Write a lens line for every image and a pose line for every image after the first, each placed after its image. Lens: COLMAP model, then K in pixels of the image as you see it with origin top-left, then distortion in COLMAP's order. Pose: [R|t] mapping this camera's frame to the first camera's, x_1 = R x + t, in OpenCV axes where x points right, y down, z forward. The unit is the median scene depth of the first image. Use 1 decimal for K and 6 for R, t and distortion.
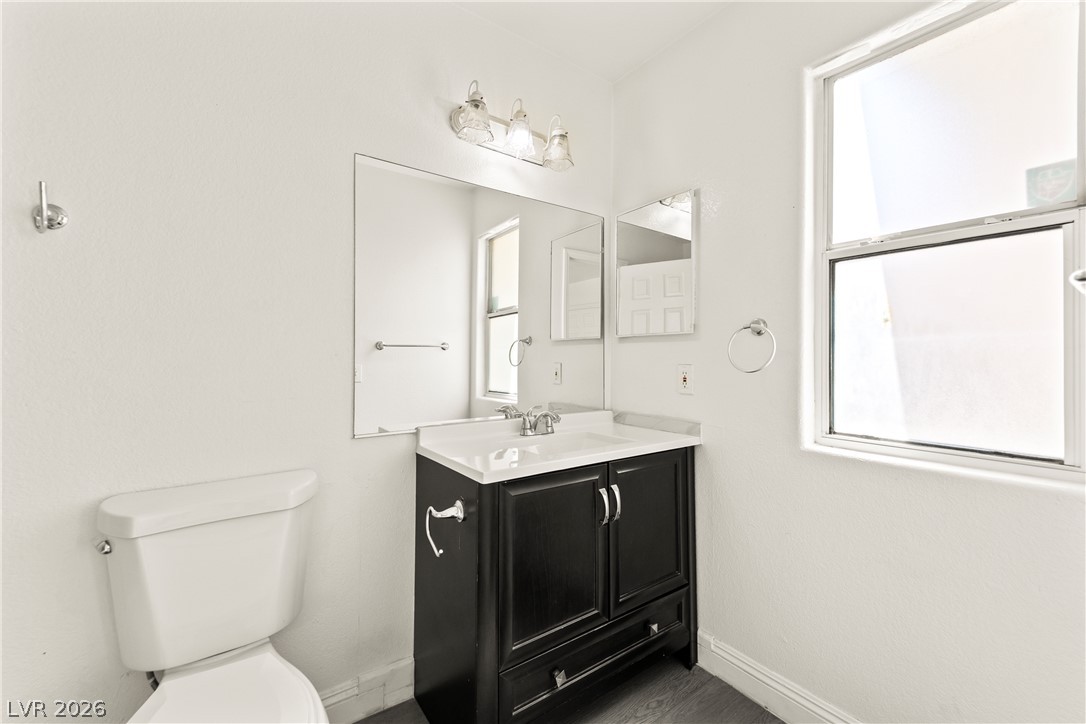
lens RADIAL K [[429.8, 0, 538.8], [0, 429.8, 360.3], [0, 0, 1]] dist [0.032877, -0.020902]
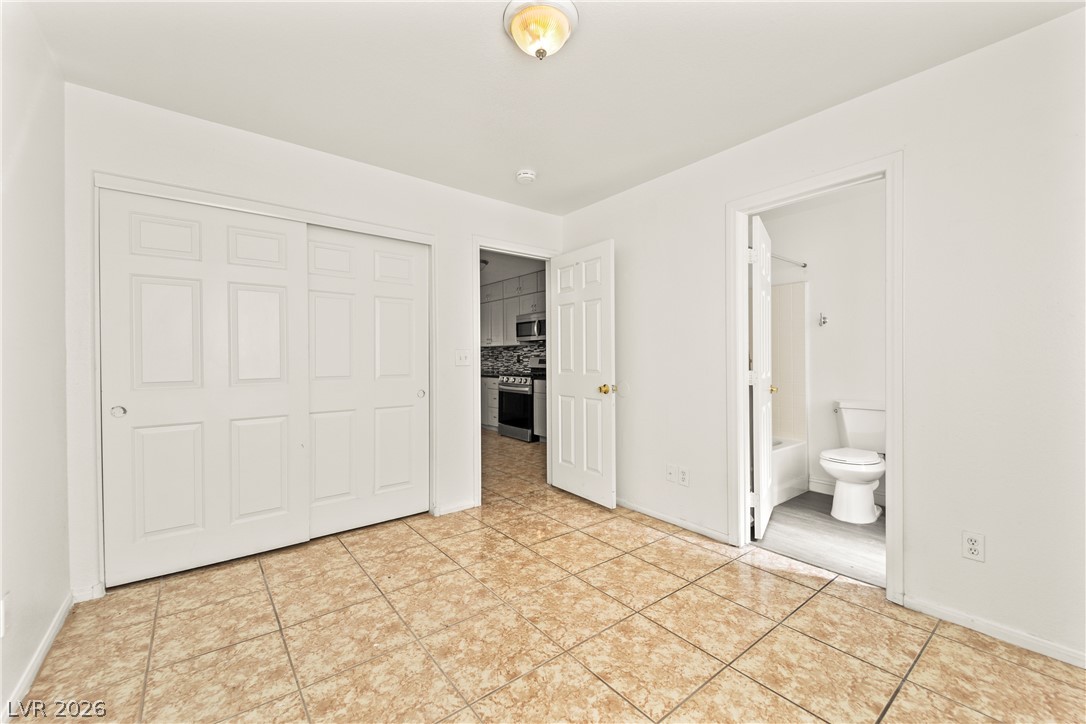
lens RADIAL K [[429.8, 0, 538.8], [0, 429.8, 360.3], [0, 0, 1]] dist [0.032877, -0.020902]
pose [[0.042210, -0.001302, -0.999108, 2.502450], [0.007136, 0.999974, -0.001002, -0.004251], [0.999083, -0.007087, 0.042219, -1.613937]]
